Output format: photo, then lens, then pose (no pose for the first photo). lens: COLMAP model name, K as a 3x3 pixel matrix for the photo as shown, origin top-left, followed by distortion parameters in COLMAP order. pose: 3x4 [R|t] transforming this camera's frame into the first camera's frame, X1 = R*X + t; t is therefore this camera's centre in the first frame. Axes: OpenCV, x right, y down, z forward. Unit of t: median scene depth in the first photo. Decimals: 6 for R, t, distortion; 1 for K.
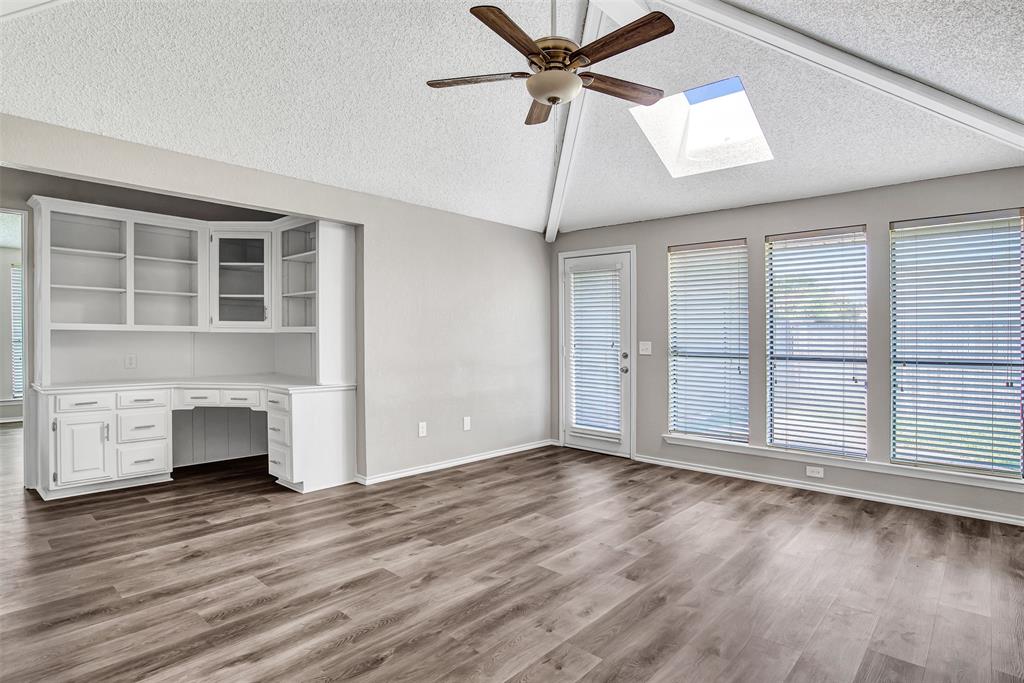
lens RADIAL K [[547.5, 0, 519.9], [0, 547.5, 340.7], [0, 0, 1]] dist [-0.044698, 0.018369]
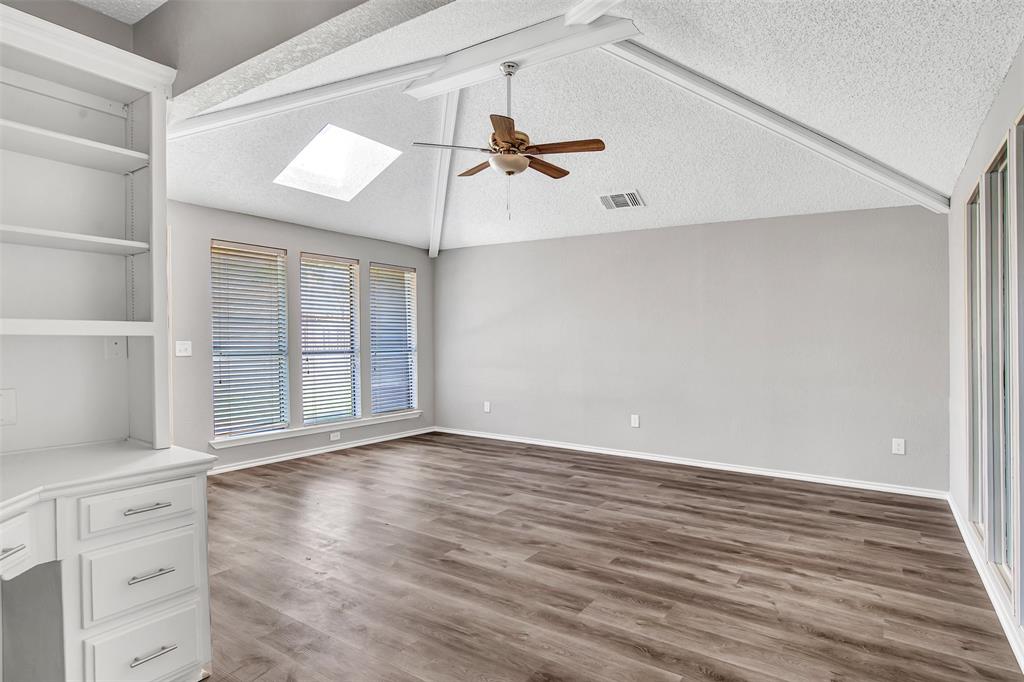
lens RADIAL K [[547.5, 0, 514.9], [0, 547.5, 338.2], [0, 0, 1]] dist [-0.044698, 0.018369]
pose [[-0.136695, -0.010123, 0.990561, -1.181999], [-0.003587, 0.999946, 0.009724, -0.014130], [-0.990607, -0.002224, -0.136724, 1.077157]]
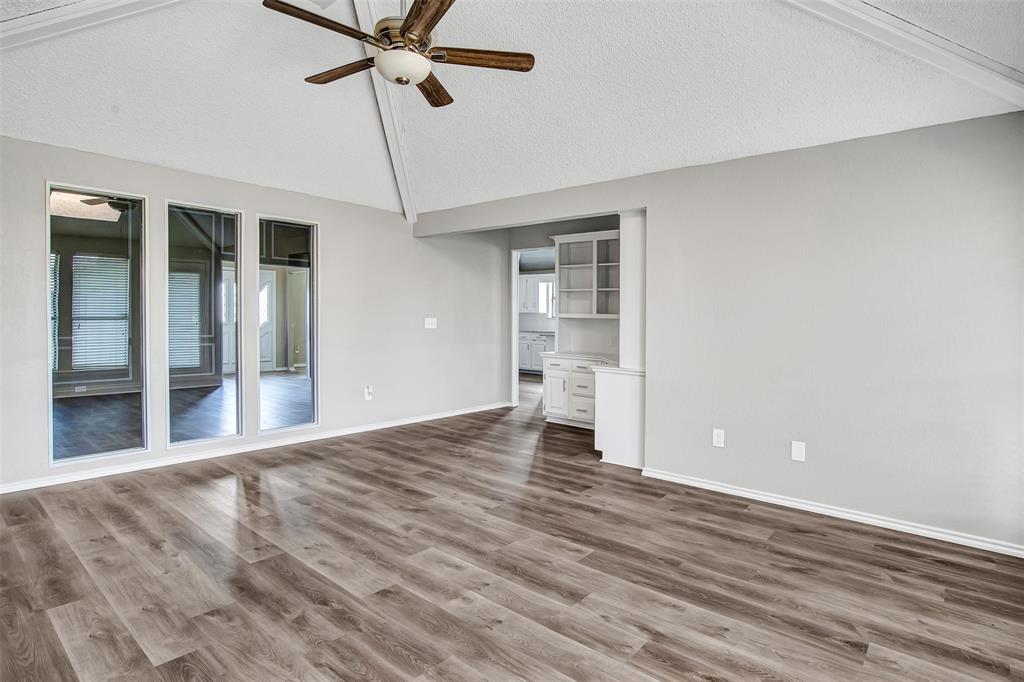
lens RADIAL K [[547.5, 0, 518.6], [0, 547.5, 333.7], [0, 0, 1]] dist [-0.044698, 0.018369]
pose [[0.014588, 0.019965, -0.999694, 0.965957], [-0.025270, 0.999489, 0.019592, 0.000771], [0.999574, 0.024977, 0.015085, 1.080584]]
